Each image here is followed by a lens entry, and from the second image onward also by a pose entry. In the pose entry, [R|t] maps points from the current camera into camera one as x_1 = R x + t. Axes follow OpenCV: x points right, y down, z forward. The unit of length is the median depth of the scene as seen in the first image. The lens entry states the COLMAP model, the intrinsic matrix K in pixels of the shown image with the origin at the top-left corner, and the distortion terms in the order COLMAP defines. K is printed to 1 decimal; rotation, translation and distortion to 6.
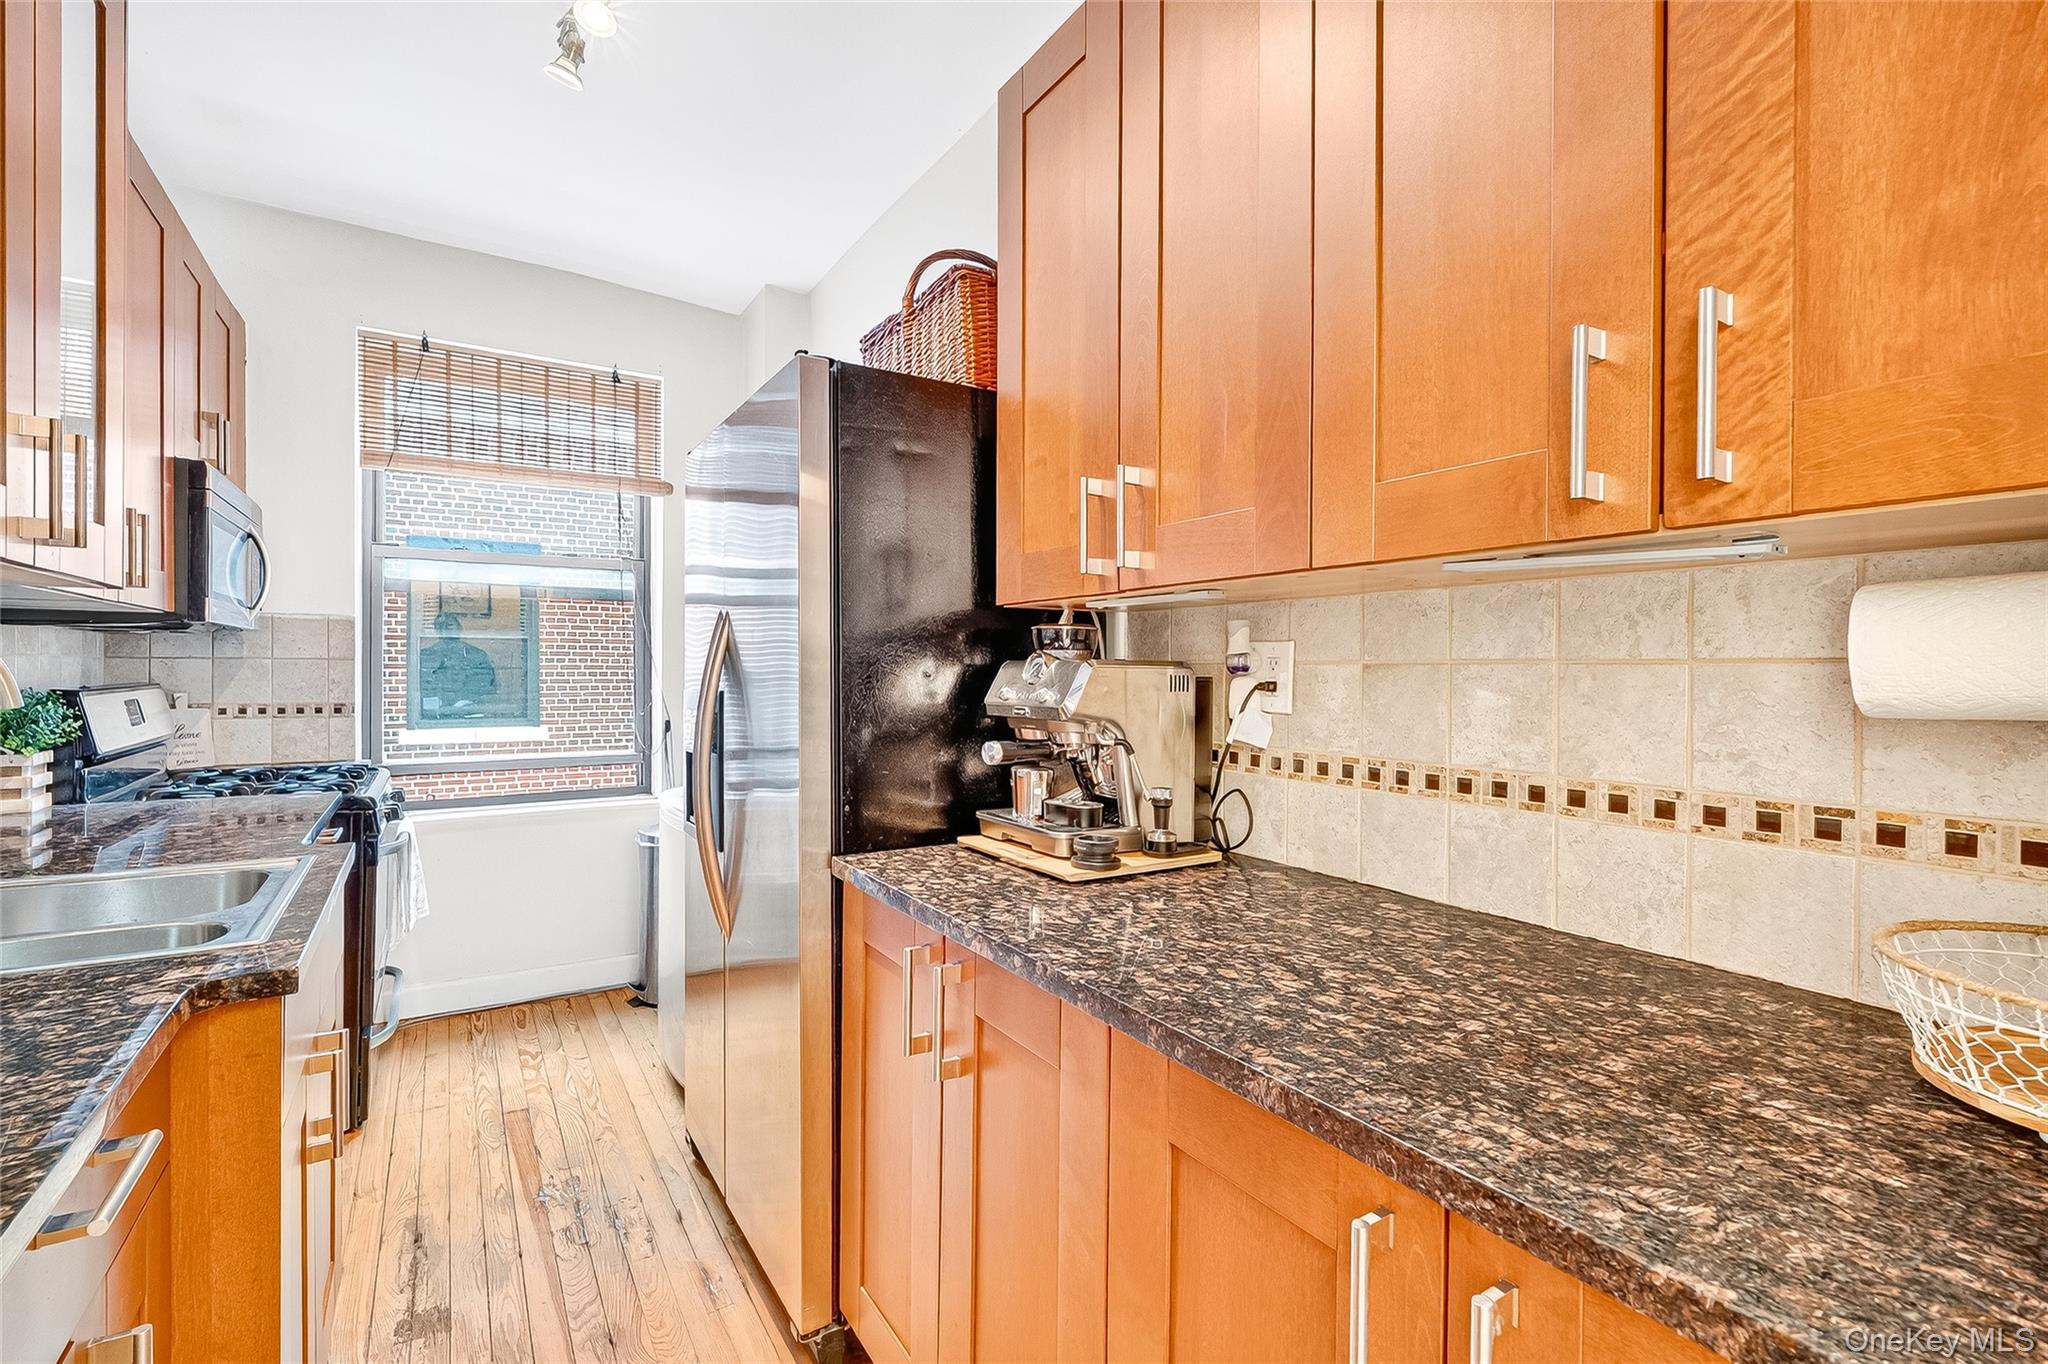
lens RADIAL K [[930.0, 0, 1027.1], [0, 930.0, 678.9], [0, 0, 1]] dist [-0.002600, -0.000120]
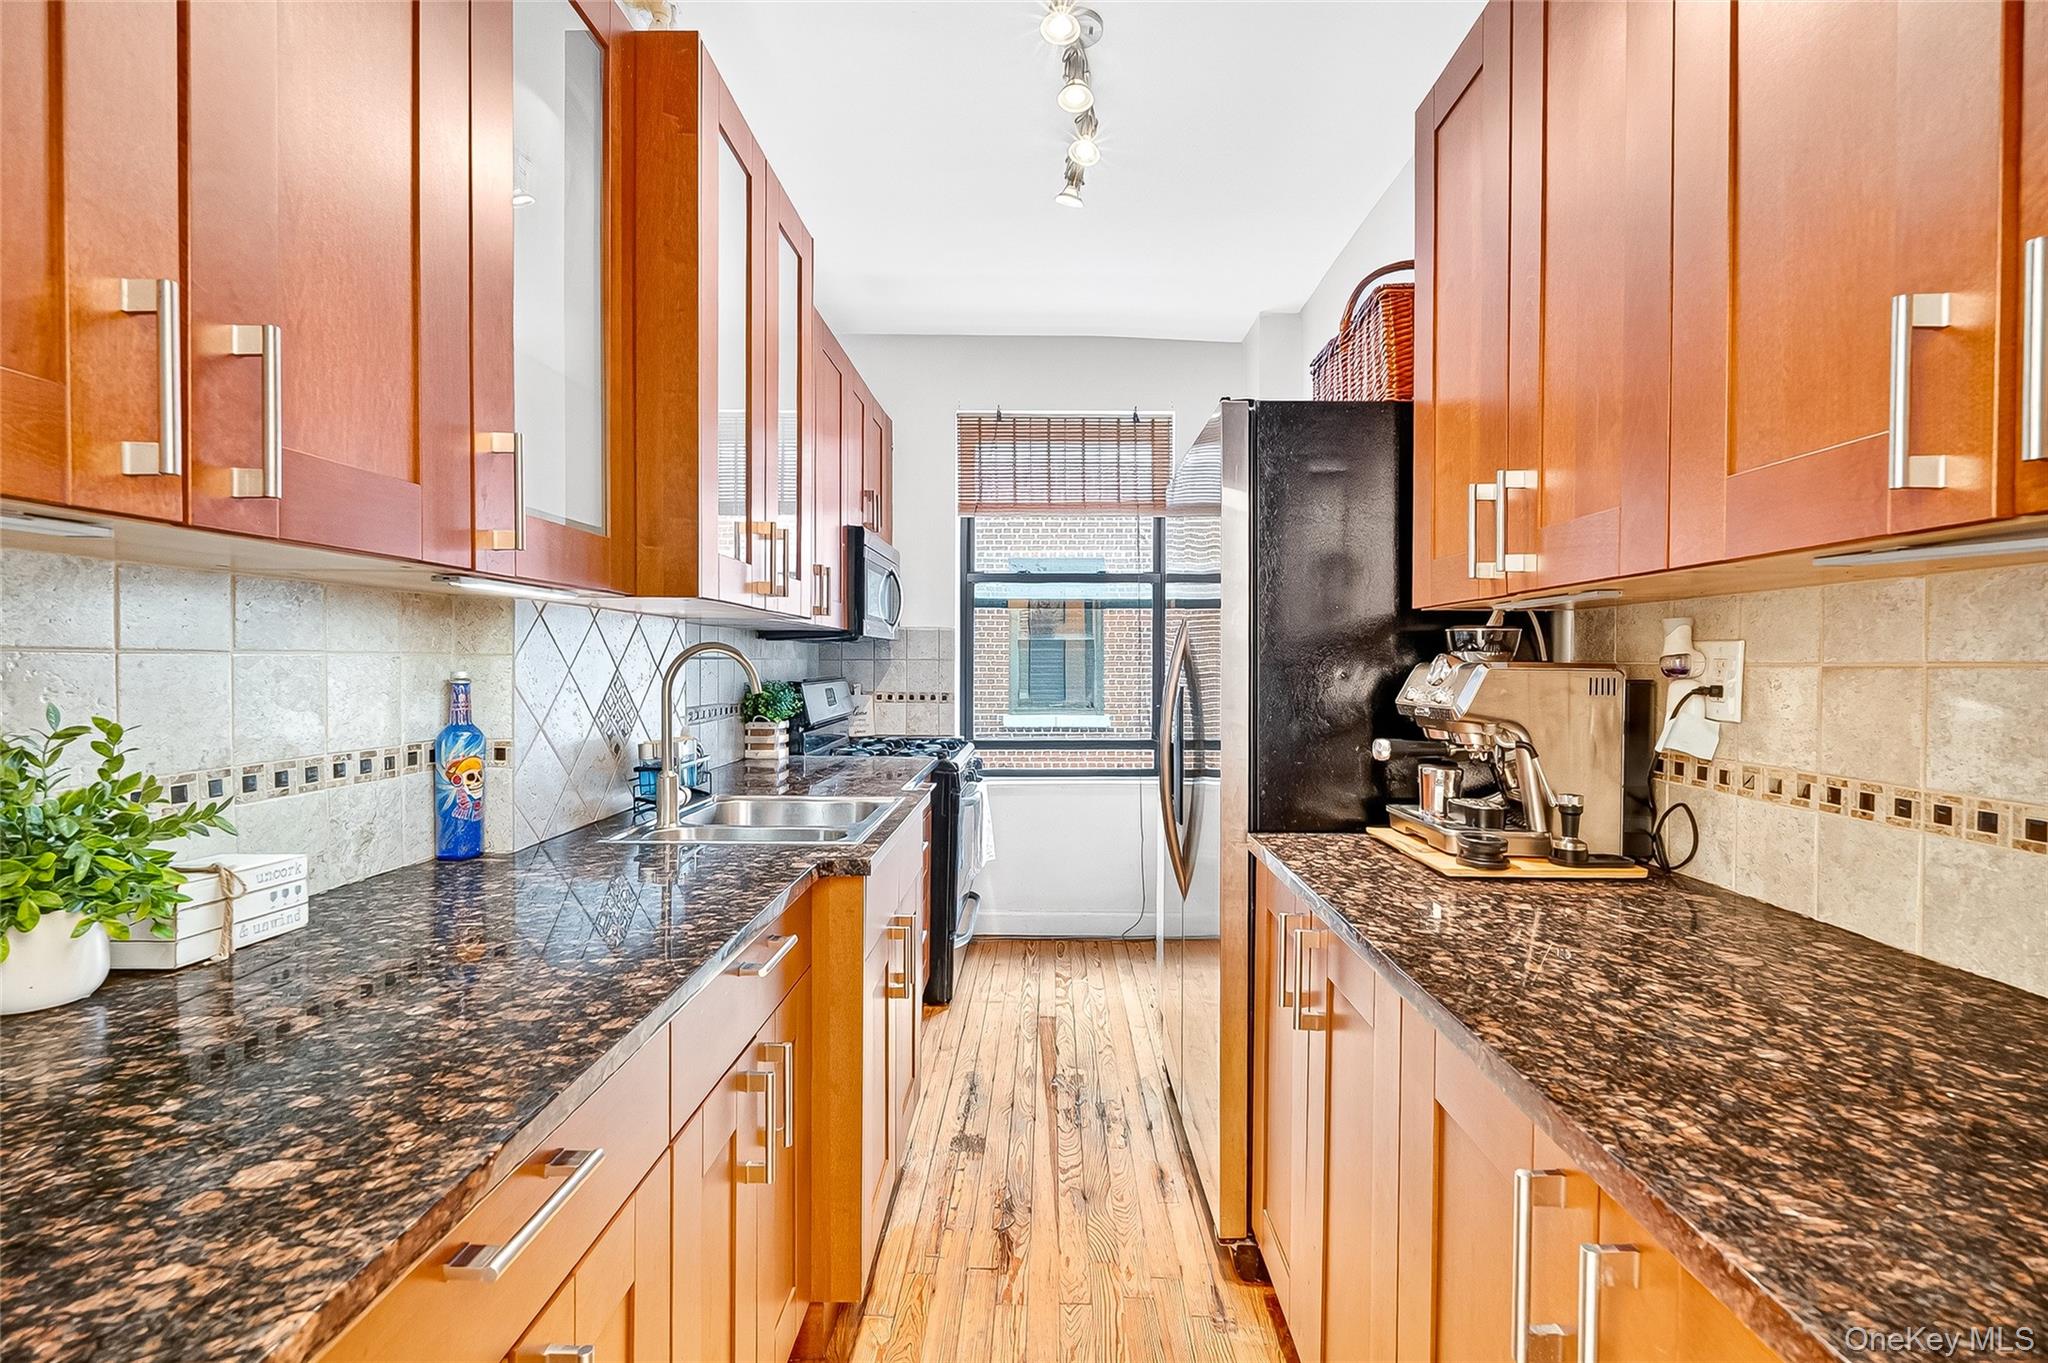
lens RADIAL K [[930.0, 0, 1027.1], [0, 930.0, 678.4], [0, 0, 1]] dist [-0.002600, -0.000120]
pose [[0.832733, 0.007162, -0.553628, 0.198691], [-0.004662, 0.999972, 0.005925, -0.006099], [0.553655, -0.002353, 0.832743, -0.110307]]
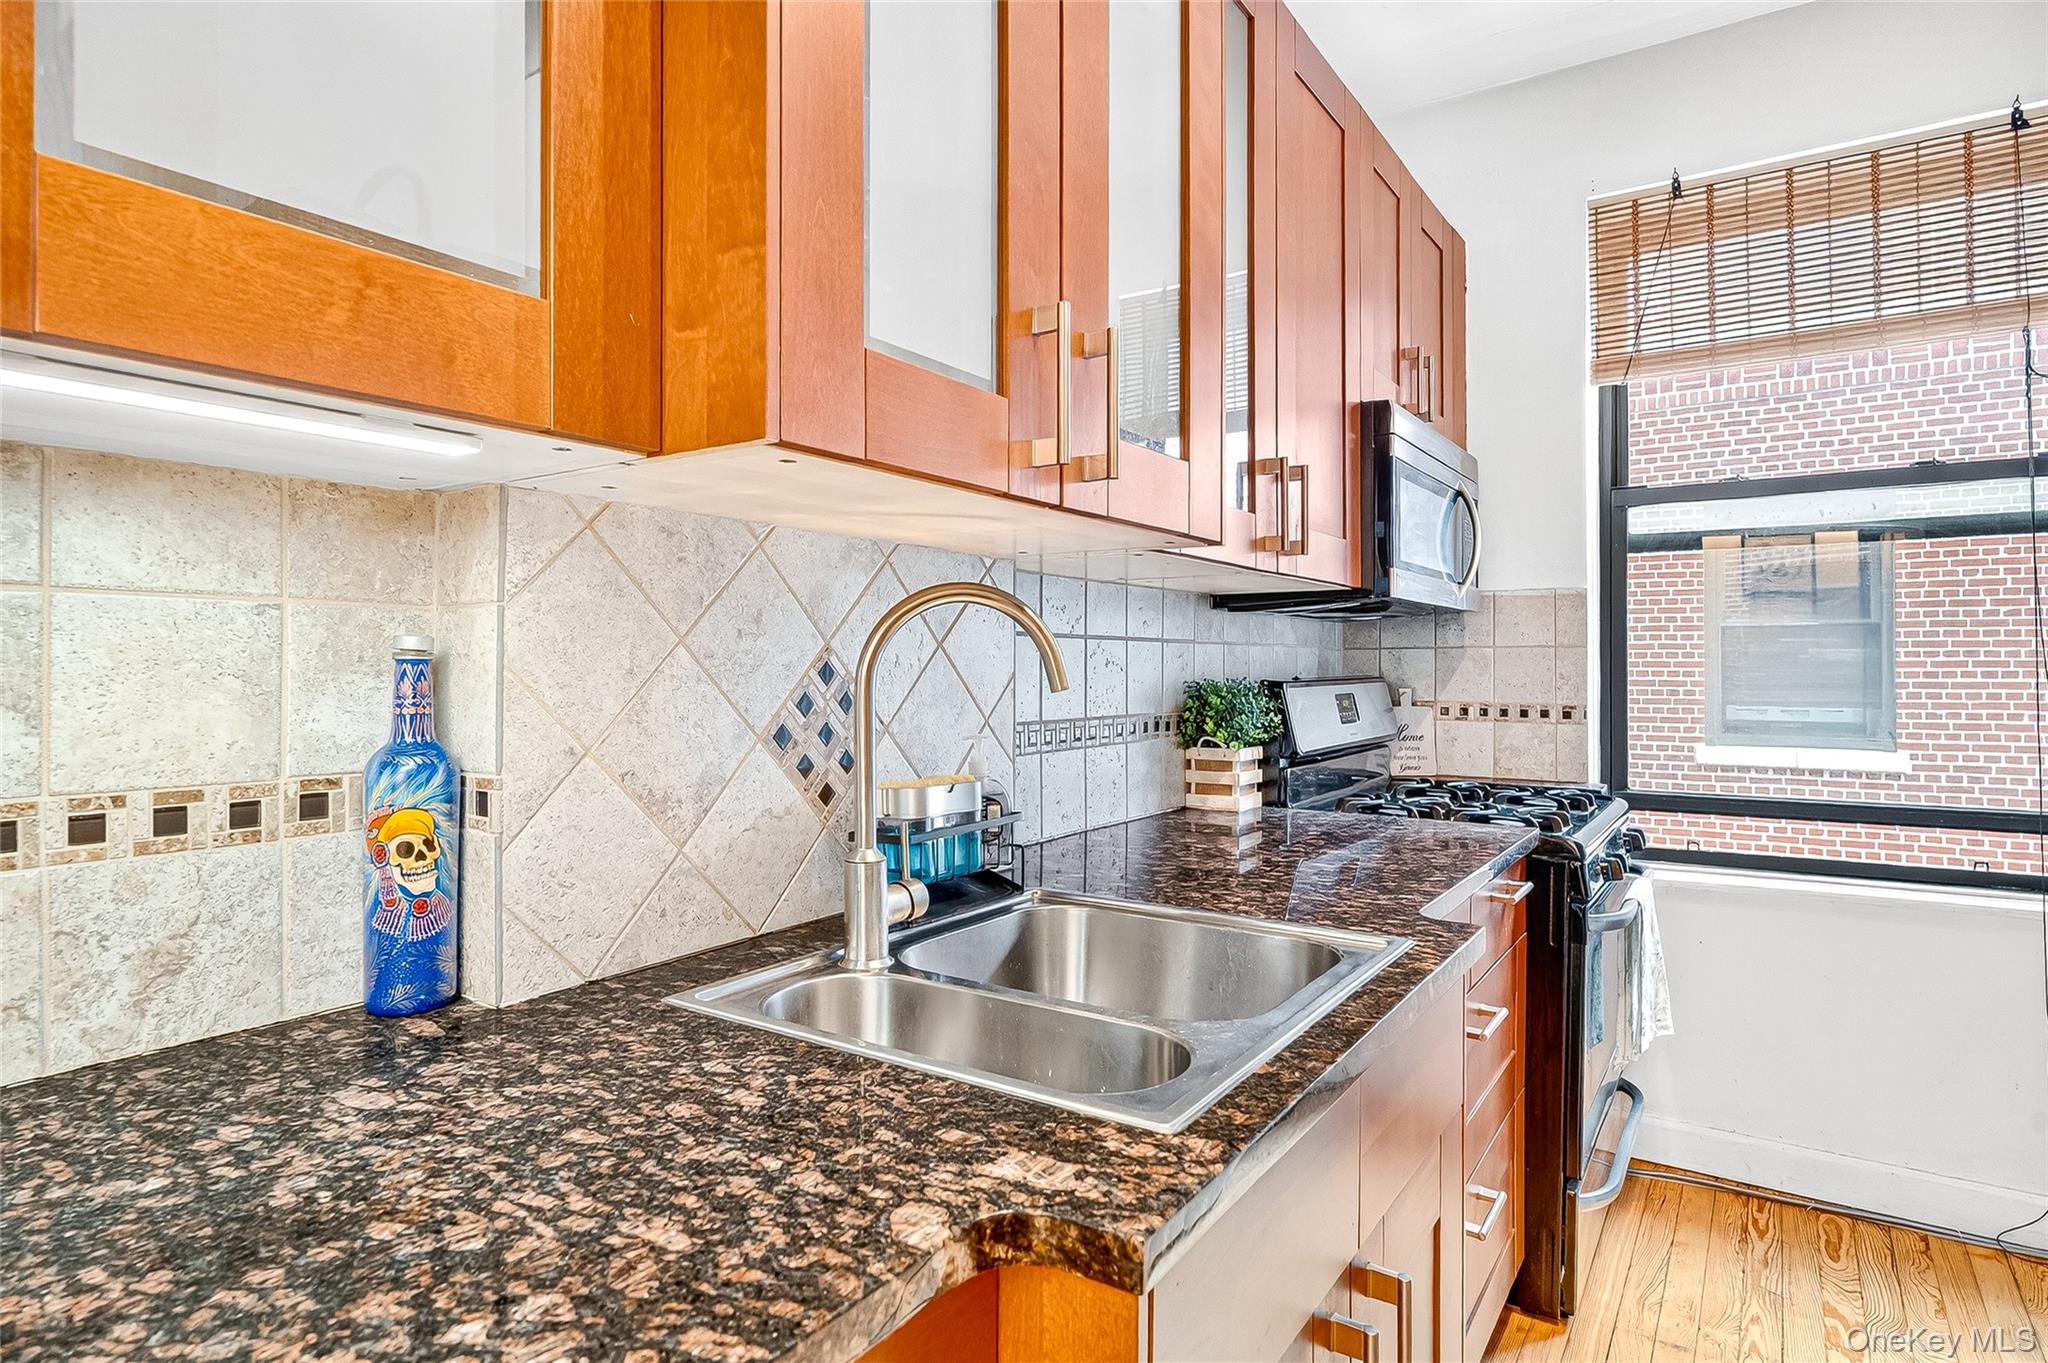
lens RADIAL K [[1100.9, 0, 1023.2], [0, 1100.9, 655.9], [0, 0, 1]] dist [-0.000771, -0.000435]
pose [[0.396813, -0.015947, -0.917761, -0.184675], [-0.008021, 0.999751, -0.020840, 0.015918], [0.917864, 0.015631, 0.396587, 0.453961]]
